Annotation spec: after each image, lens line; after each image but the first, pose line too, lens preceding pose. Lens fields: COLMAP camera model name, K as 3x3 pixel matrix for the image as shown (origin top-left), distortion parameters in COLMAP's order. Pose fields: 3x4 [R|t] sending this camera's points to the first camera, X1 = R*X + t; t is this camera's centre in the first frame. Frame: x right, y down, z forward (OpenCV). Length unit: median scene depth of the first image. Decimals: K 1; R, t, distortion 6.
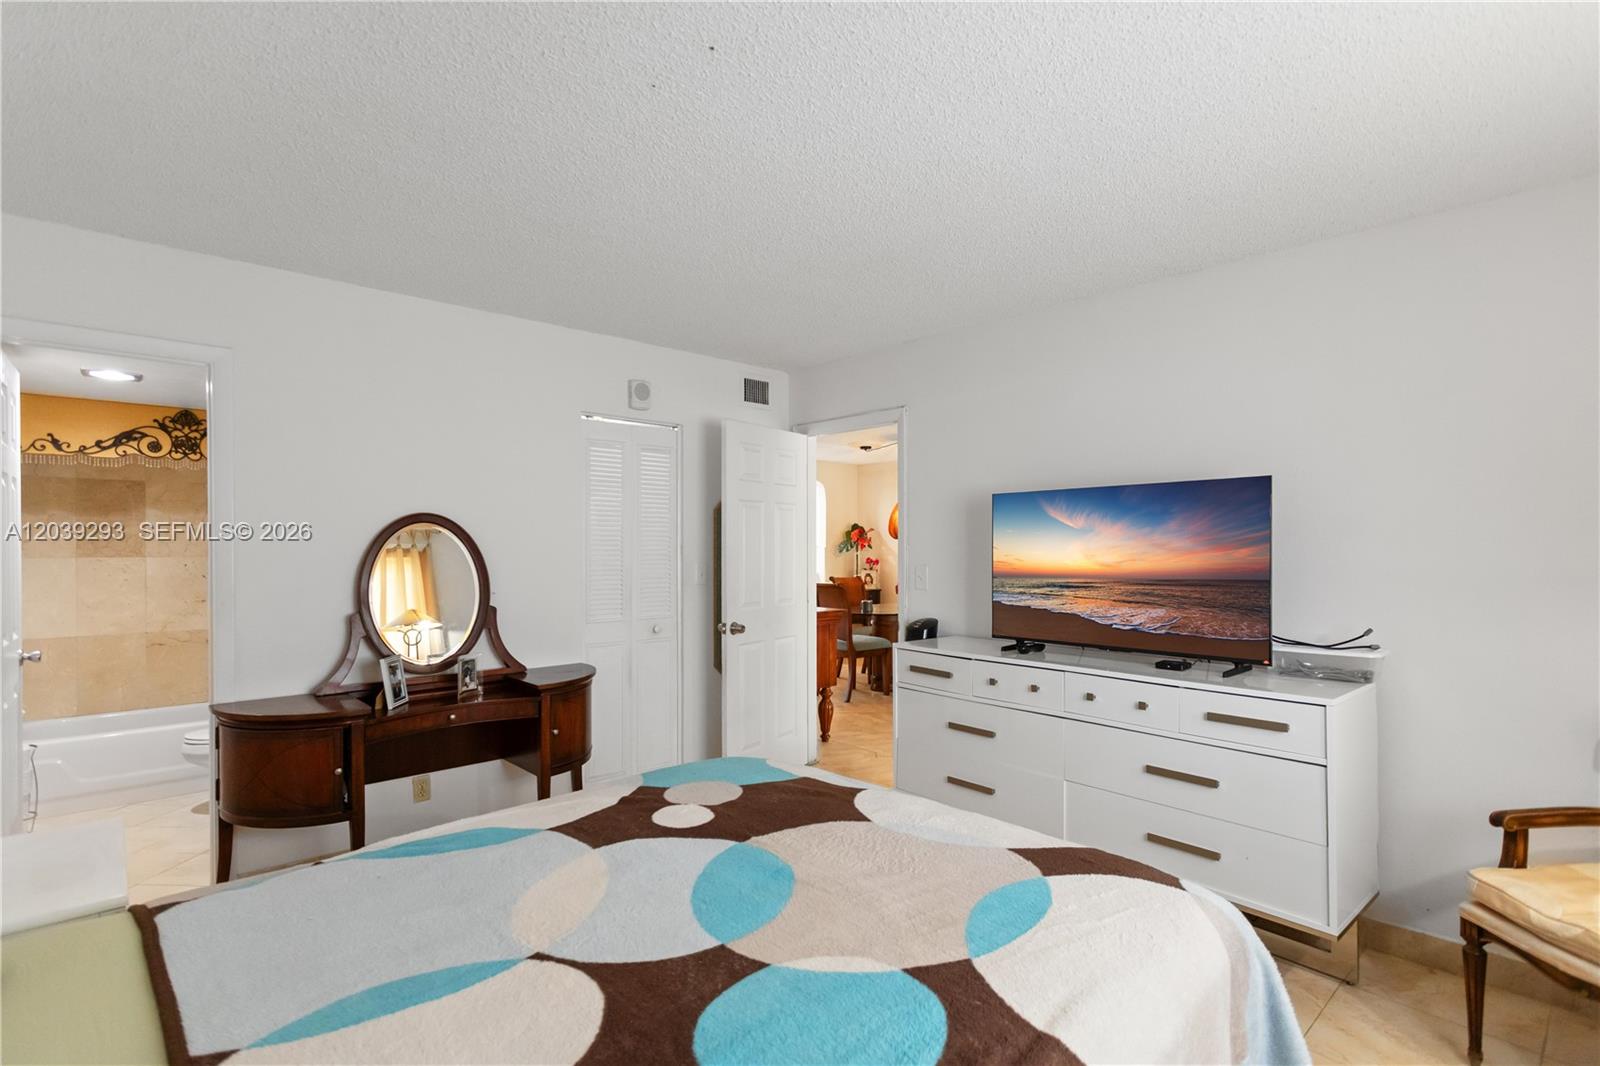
lens RADIAL K [[747.2, 0, 810.7], [0, 747.2, 545.2], [0, 0, 1]] dist [0.007067, 0.000878]
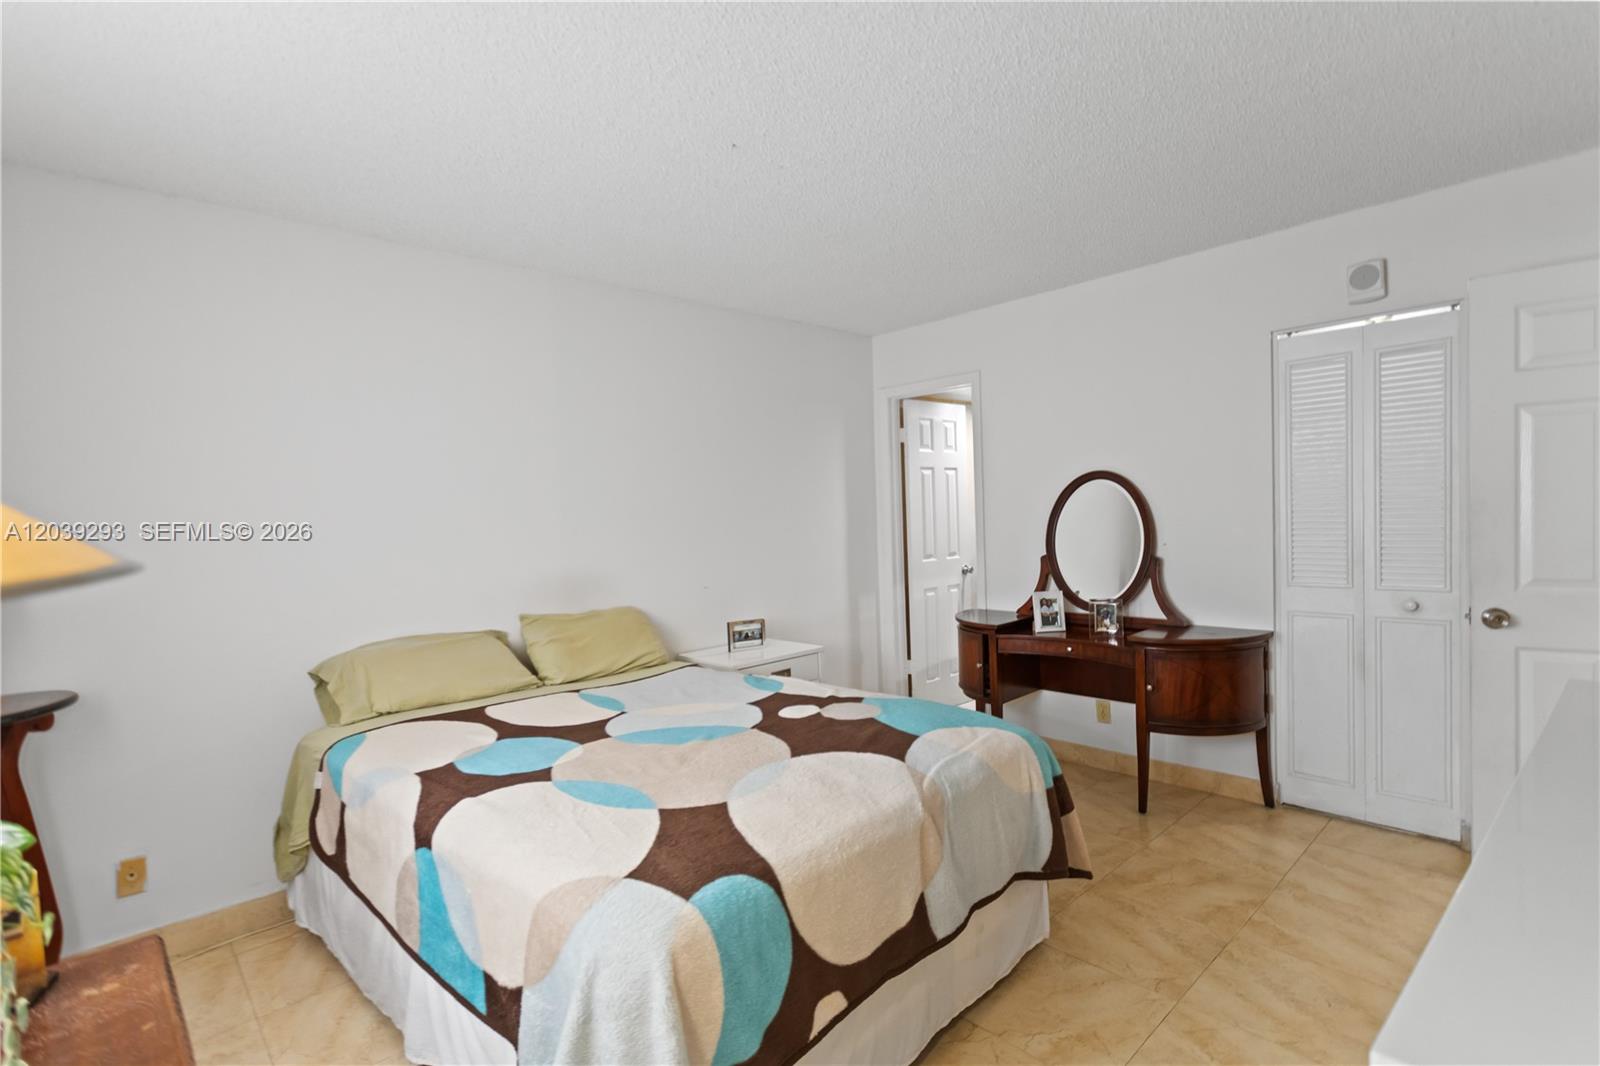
lens RADIAL K [[747.2, 0, 800.8], [0, 747.2, 541.2], [0, 0, 1]] dist [0.007067, 0.000878]
pose [[0.022580, 0.033478, -0.999184, 0.620593], [0.037692, 0.998700, 0.034314, 0.006389], [0.999034, -0.038436, 0.021289, 0.529816]]
